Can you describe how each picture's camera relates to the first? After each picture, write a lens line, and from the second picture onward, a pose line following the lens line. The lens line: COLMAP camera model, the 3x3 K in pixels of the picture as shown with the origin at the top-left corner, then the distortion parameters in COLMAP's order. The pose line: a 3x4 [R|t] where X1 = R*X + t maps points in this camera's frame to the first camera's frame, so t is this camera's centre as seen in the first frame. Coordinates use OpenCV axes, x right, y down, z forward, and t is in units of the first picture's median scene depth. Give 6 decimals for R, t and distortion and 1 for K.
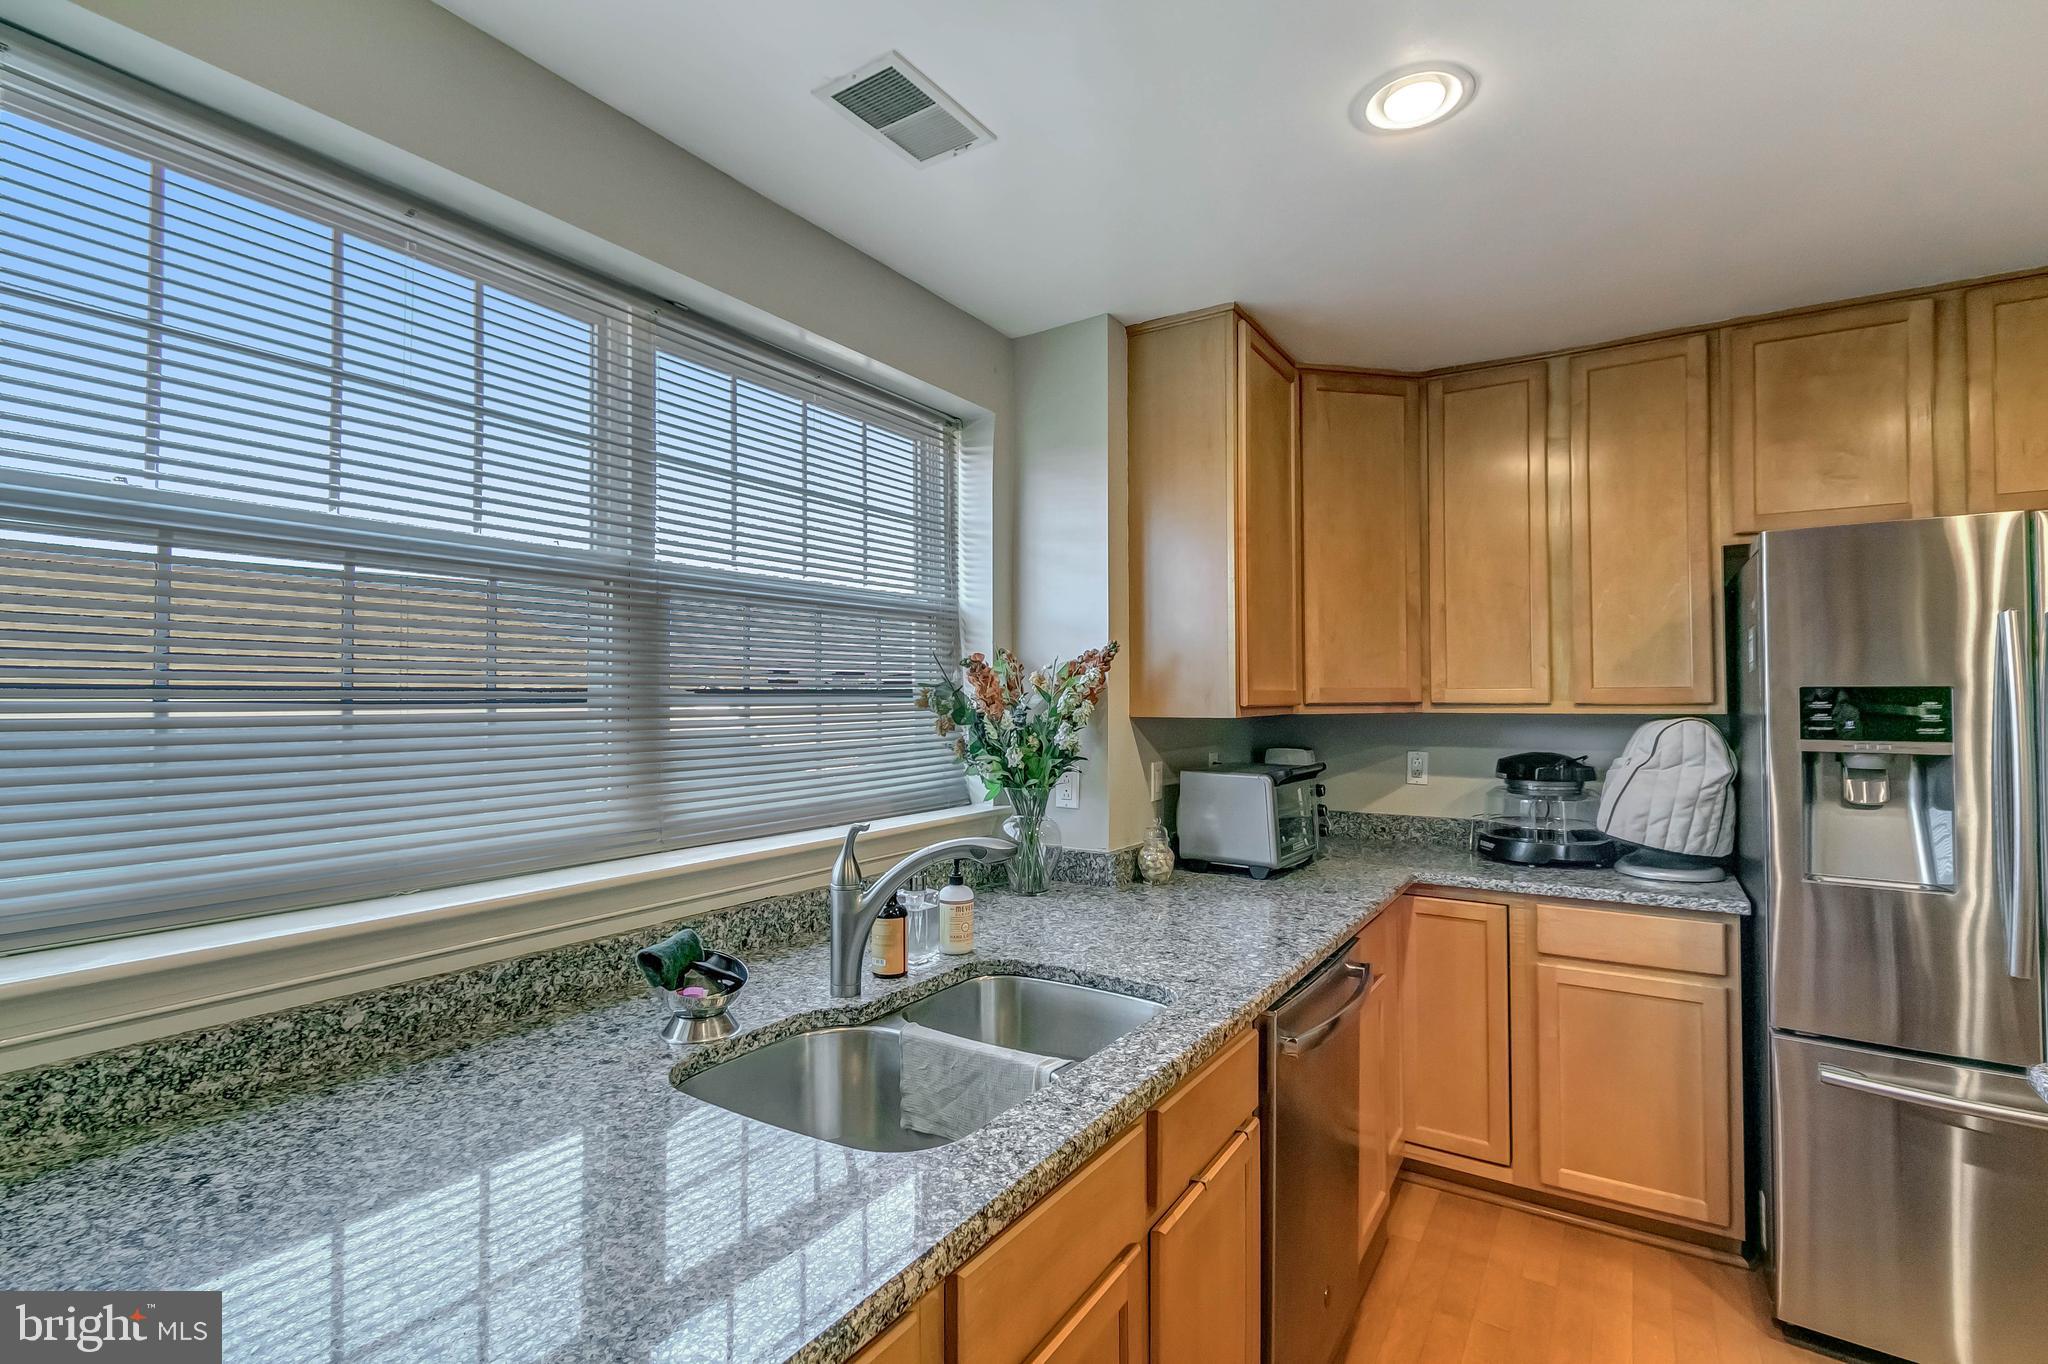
lens RADIAL K [[969.5, 0, 1008.0], [0, 969.5, 692.6], [0, 0, 1]] dist [0.004559, -0.000121]
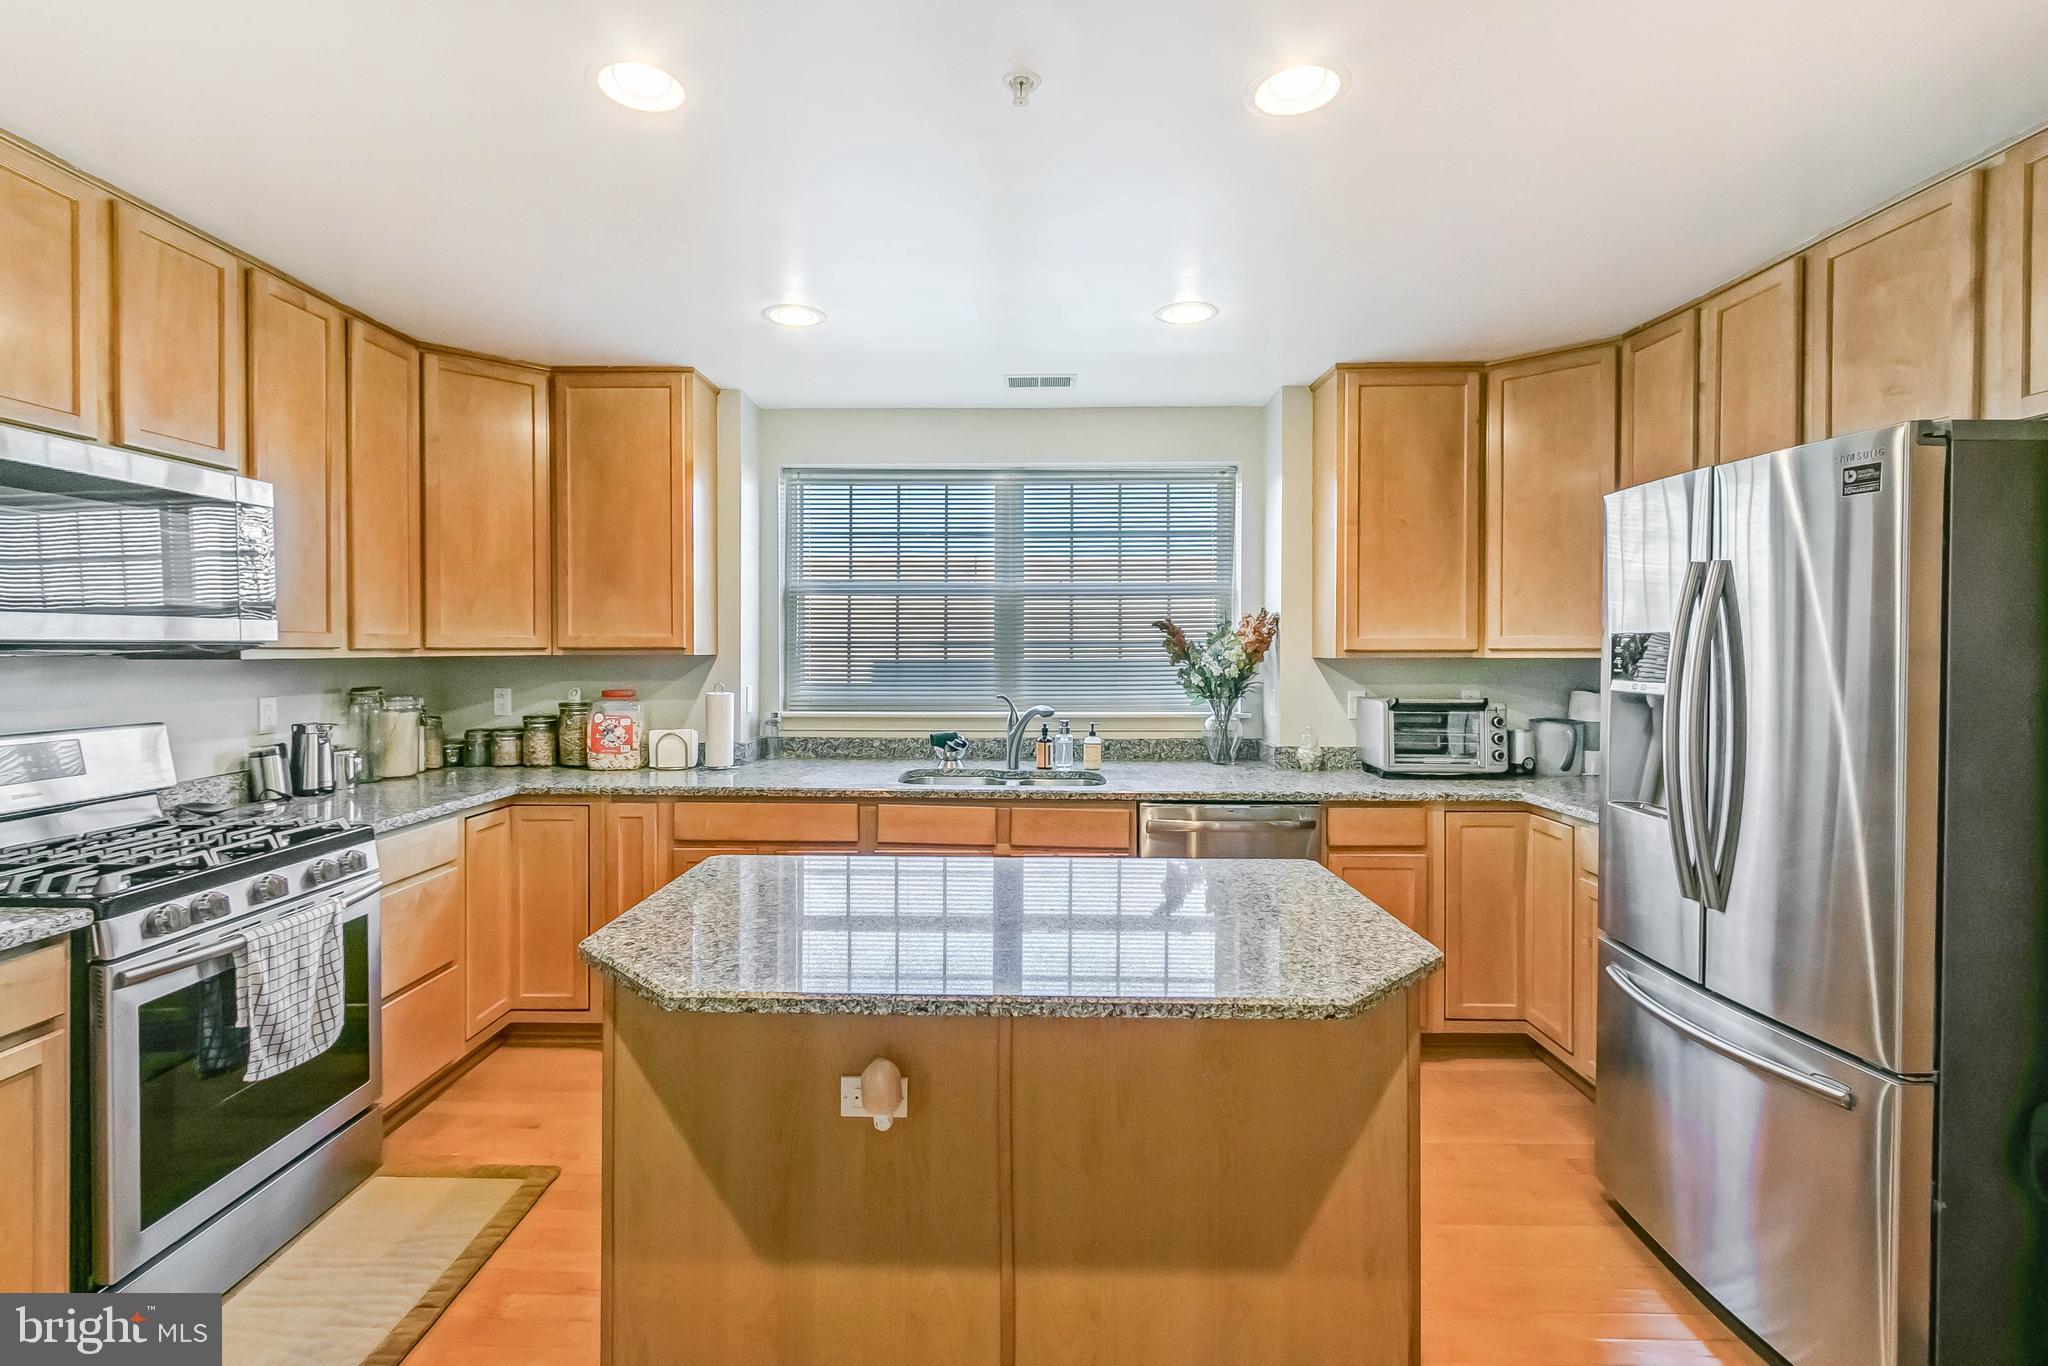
lens RADIAL K [[969.5, 0, 999.0], [0, 969.5, 663.4], [0, 0, 1]] dist [0.004559, -0.000121]
pose [[0.523931, 0.013896, -0.851647, 1.127625], [-0.003749, 0.999895, 0.014009, 0.015565], [0.851753, -0.004146, 0.523928, -0.159052]]
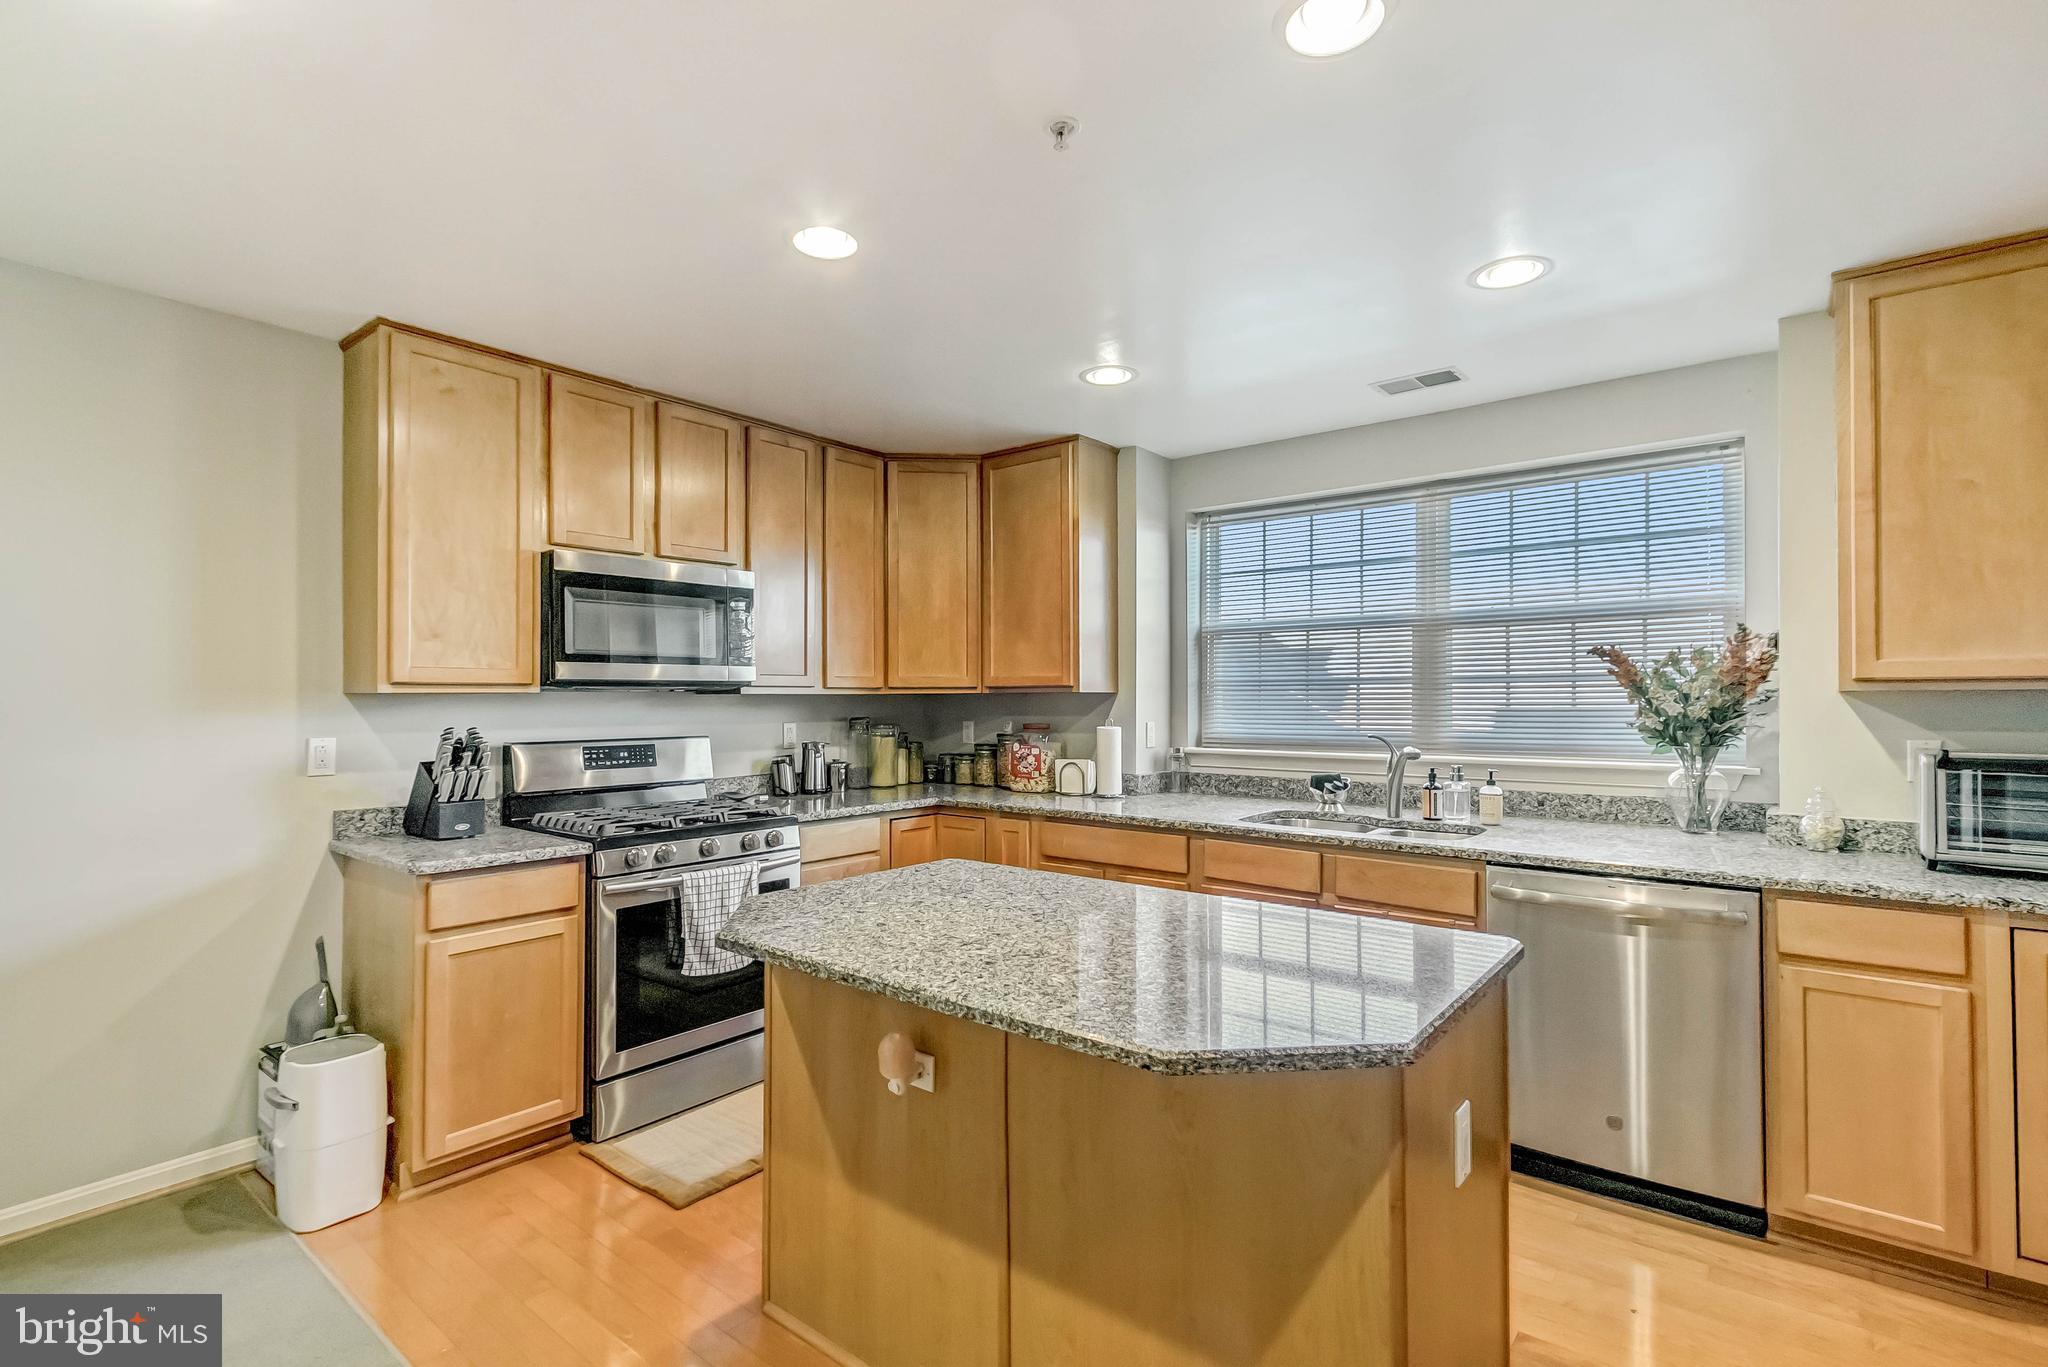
lens RADIAL K [[969.5, 0, 1009.4], [0, 969.5, 693.6], [0, 0, 1]] dist [0.004559, -0.000121]
pose [[-0.118364, -0.003349, -0.992965, 1.259614], [-0.000523, 0.999994, -0.003310, 0.032045], [0.992970, 0.000127, -0.118365, 0.263236]]
